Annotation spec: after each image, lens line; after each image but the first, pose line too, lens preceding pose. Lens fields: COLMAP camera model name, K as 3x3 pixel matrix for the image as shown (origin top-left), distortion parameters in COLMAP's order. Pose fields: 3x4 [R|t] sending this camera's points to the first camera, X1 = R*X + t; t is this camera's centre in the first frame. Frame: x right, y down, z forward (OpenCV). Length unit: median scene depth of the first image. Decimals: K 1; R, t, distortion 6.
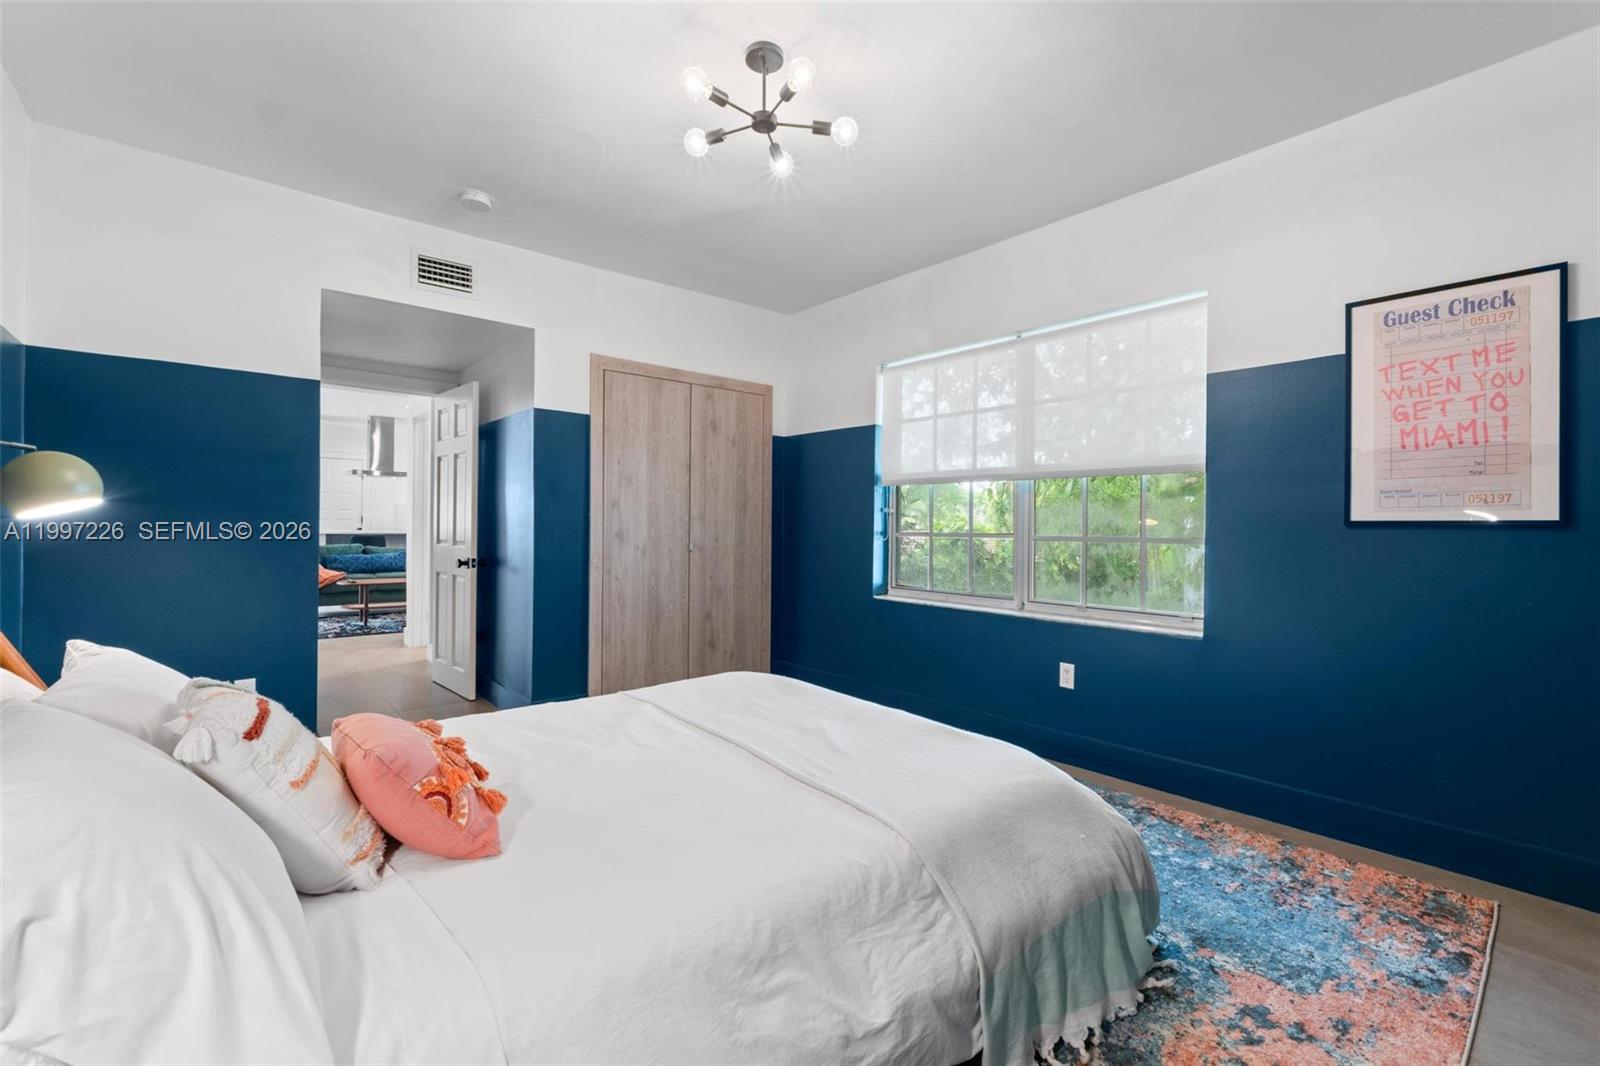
lens RADIAL K [[683.8, 0, 801.6], [0, 683.8, 520.3], [0, 0, 1]] dist [-0.006598, 0.001774]
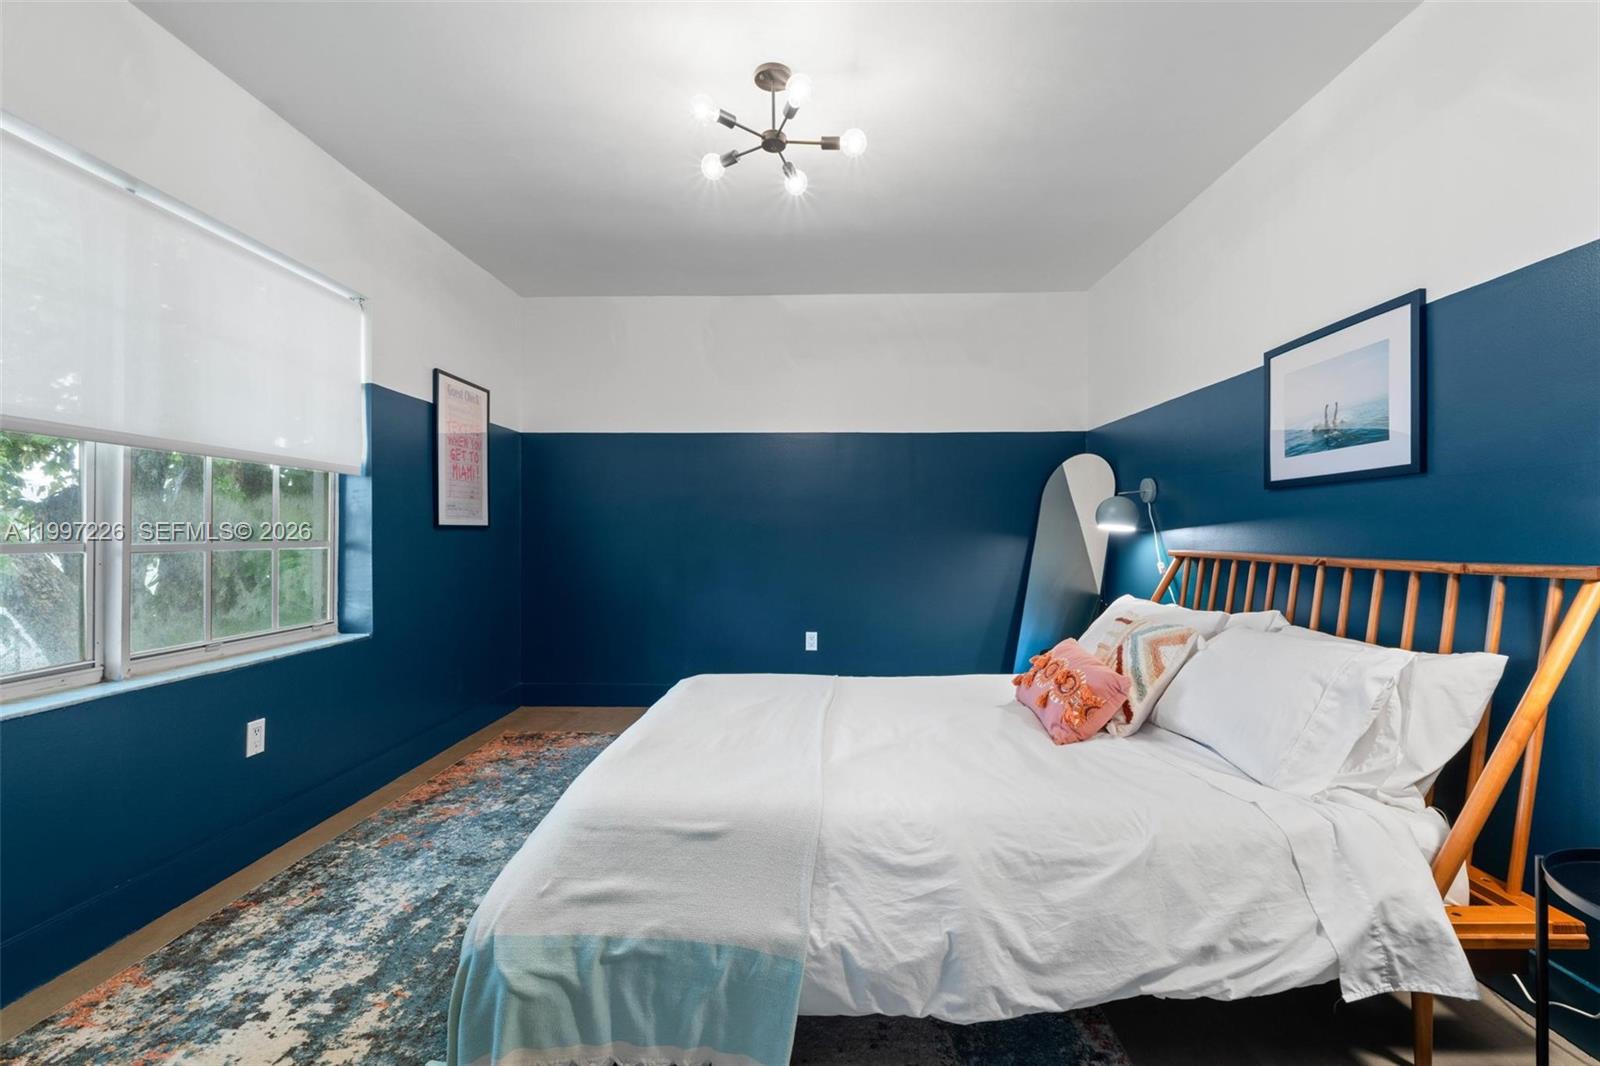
lens RADIAL K [[683.8, 0, 800.8], [0, 683.8, 538.1], [0, 0, 1]] dist [-0.006598, 0.001774]
pose [[-0.742267, -0.009743, 0.670033, -0.651069], [-0.007934, 0.999952, 0.005751, 0.012725], [-0.670057, -0.001047, -0.742309, 1.459217]]
